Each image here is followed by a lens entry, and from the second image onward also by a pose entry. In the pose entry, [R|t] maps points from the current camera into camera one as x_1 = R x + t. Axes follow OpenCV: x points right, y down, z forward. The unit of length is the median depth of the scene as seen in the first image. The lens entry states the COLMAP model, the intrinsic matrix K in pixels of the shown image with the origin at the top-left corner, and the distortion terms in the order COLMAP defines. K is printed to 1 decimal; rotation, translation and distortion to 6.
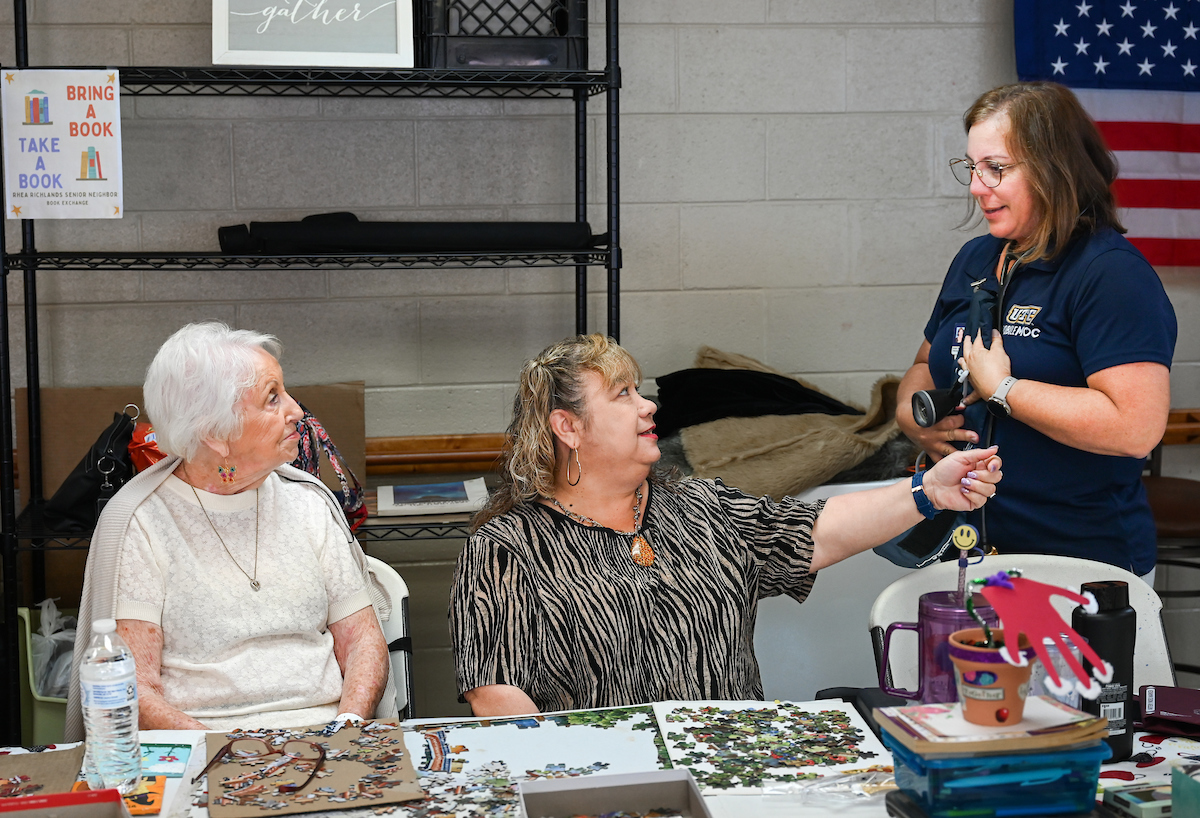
lens RADIAL K [[2149.1, 0, 599.0], [0, 2149.1, 406.2], [0, 0, 1]] dist [0.038263, 0.000000]
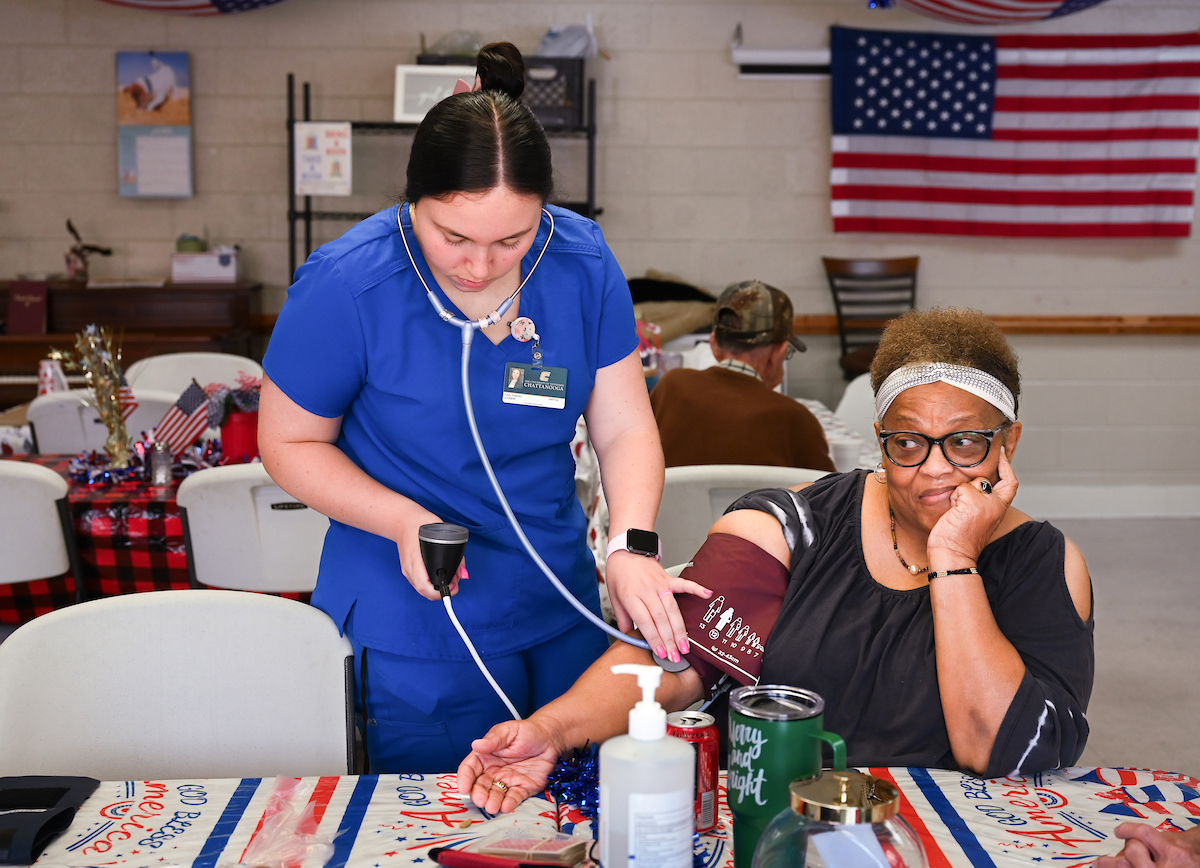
lens RADIAL K [[1847.0, 0, 598.9], [0, 1847.0, 436.9], [0, 0, 1]] dist [0.032717, 0.000000]
pose [[0.992741, 0.032070, -0.115913, 0.219109], [-0.028706, 0.999120, 0.030577, 0.080381], [0.116792, -0.027027, 0.992789, -0.711818]]
